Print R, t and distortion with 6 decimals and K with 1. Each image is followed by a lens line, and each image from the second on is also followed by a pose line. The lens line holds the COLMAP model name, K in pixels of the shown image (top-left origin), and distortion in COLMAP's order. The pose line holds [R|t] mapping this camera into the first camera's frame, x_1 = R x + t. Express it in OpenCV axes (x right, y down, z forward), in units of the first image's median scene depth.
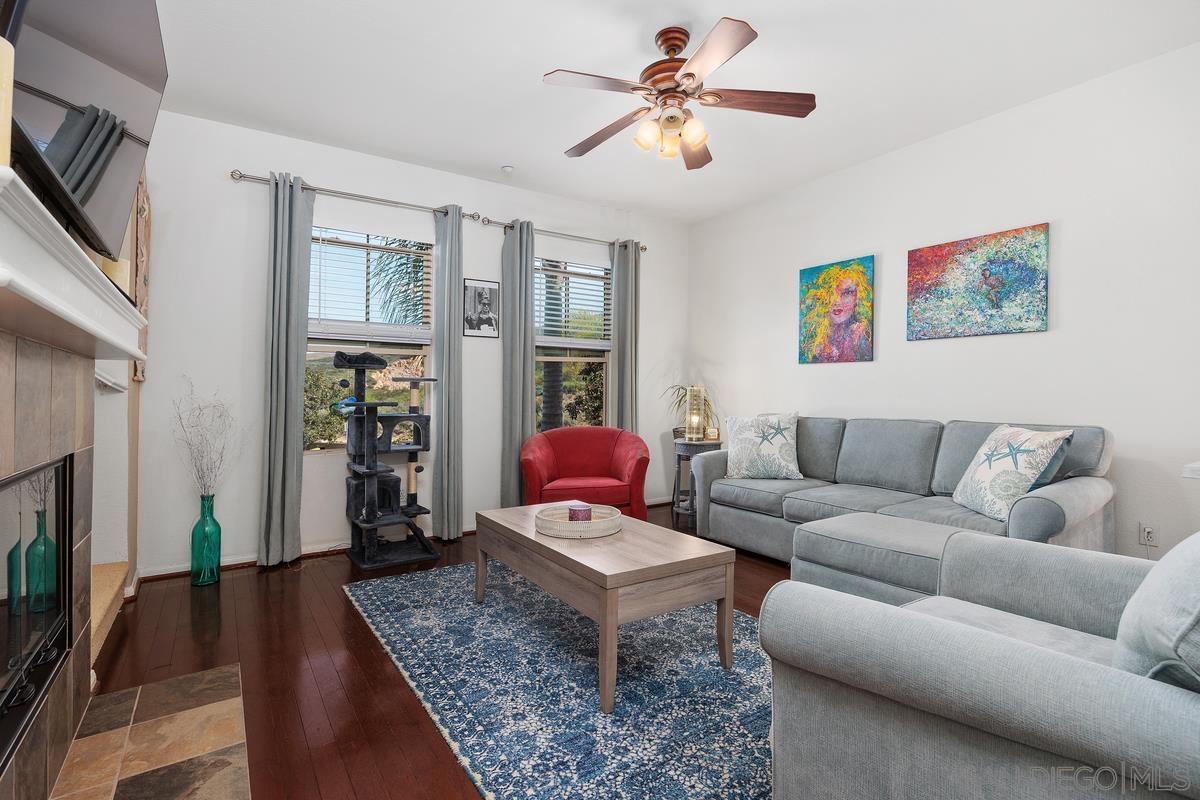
lens RADIAL K [[555.5, 0, 596.8], [0, 555.5, 398.3], [0, 0, 1]] dist [-0.008915, 0.000421]
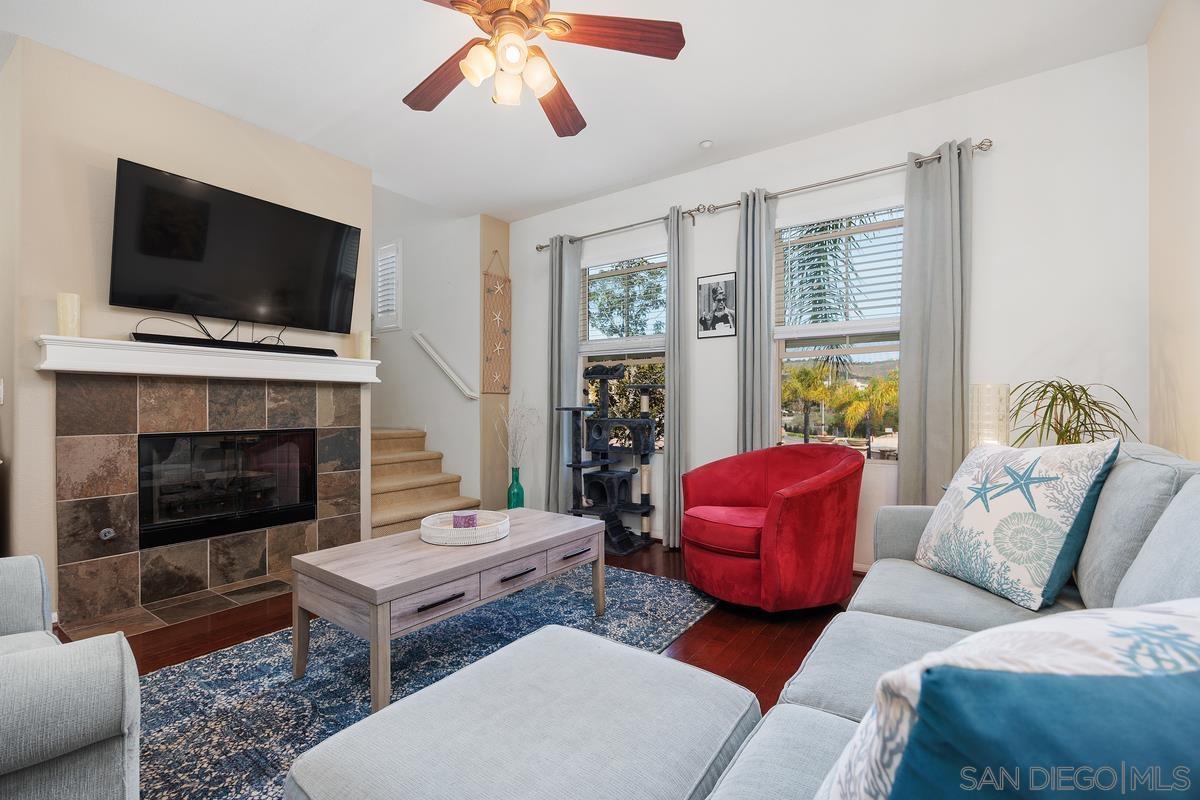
lens RADIAL K [[526.6, 0, 591.3], [0, 526.6, 405.2], [0, 0, 1]] dist [-0.001559, -0.001195]
pose [[0.346302, 0.000617, -0.938123, 0.800469], [0.000405, 1.000000, 0.000808, 0.000970], [0.938123, -0.000660, 0.346302, 0.763583]]
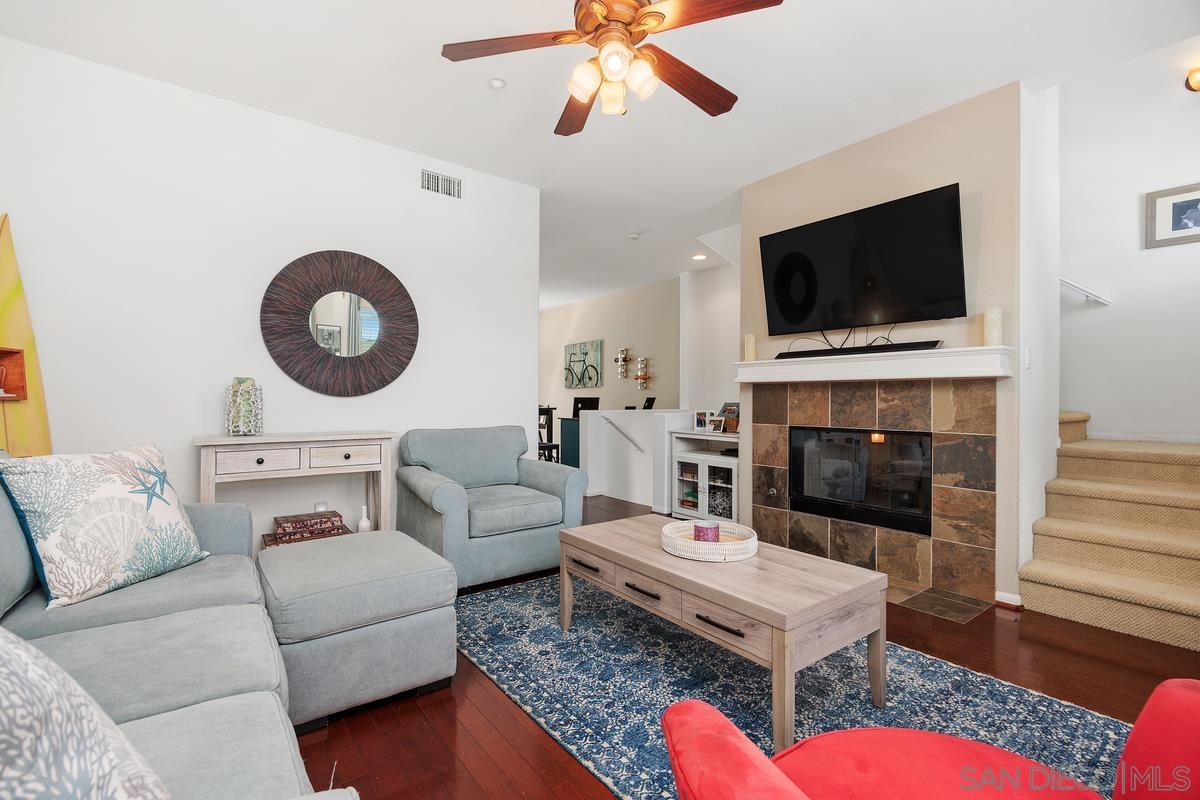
lens RADIAL K [[526.6, 0, 603.7], [0, 526.6, 397.5], [0, 0, 1]] dist [-0.001559, -0.001195]
pose [[-0.997450, -0.000621, -0.071364, 0.172965], [-0.000427, 0.999996, -0.002736, -0.012648], [0.071365, -0.002698, -0.997447, 1.606468]]
